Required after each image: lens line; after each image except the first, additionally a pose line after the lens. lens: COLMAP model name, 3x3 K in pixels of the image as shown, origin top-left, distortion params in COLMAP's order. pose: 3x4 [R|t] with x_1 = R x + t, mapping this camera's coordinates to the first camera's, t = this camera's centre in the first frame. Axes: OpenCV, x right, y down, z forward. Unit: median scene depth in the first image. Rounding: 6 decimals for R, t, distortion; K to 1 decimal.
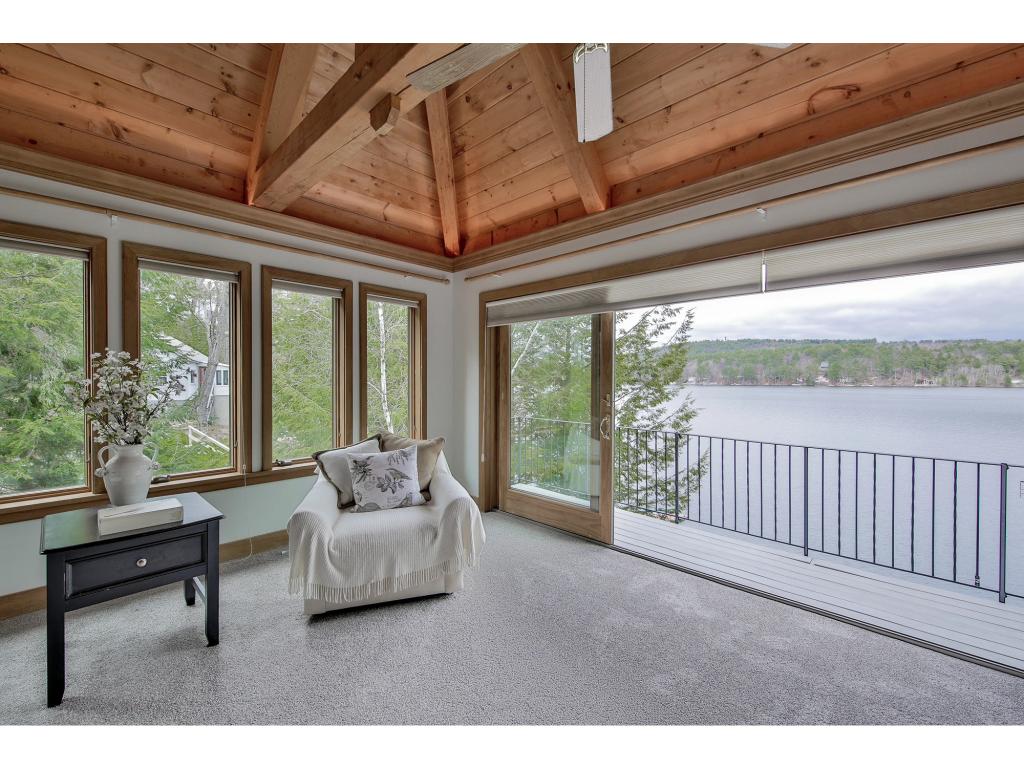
lens RADIAL K [[426.4, 0, 505.2], [0, 426.4, 384.3], [0, 0, 1]] dist [0.002857, 0.000140]
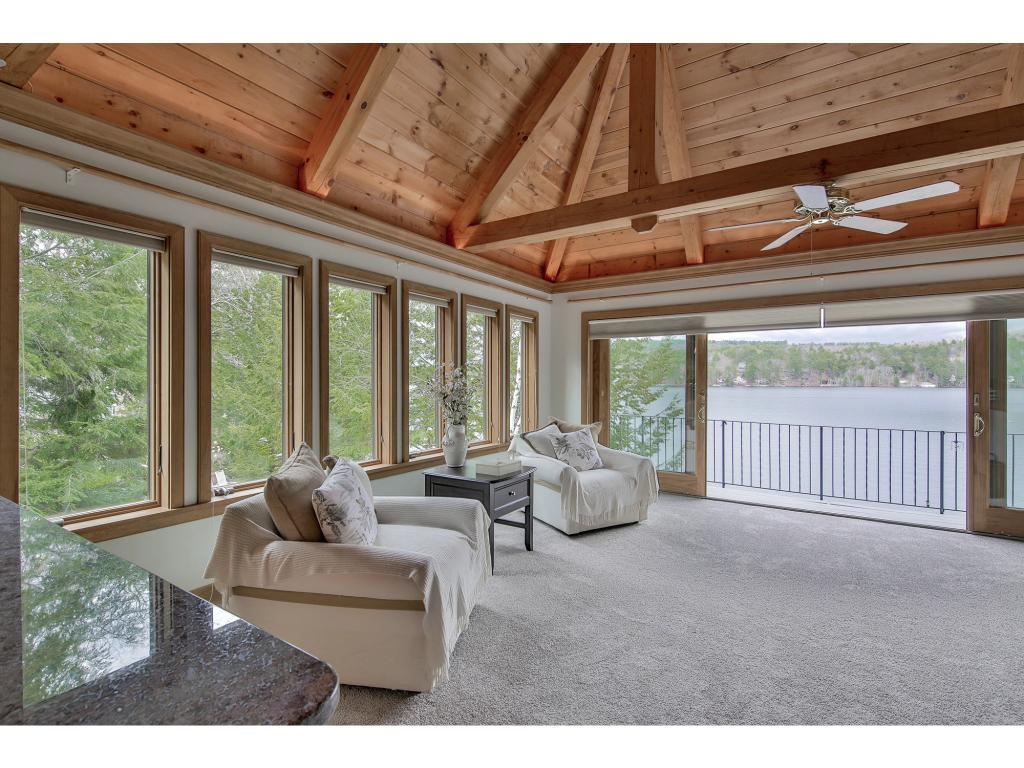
lens RADIAL K [[472.4, 0, 498.0], [0, 472.4, 381.8], [0, 0, 1]] dist [0.012588, -0.000641]
pose [[0.985409, -0.001297, 0.170195, -0.571927], [0.002656, 0.999966, -0.007759, 0.002353], [-0.170180, 0.008098, 0.985380, -0.360034]]
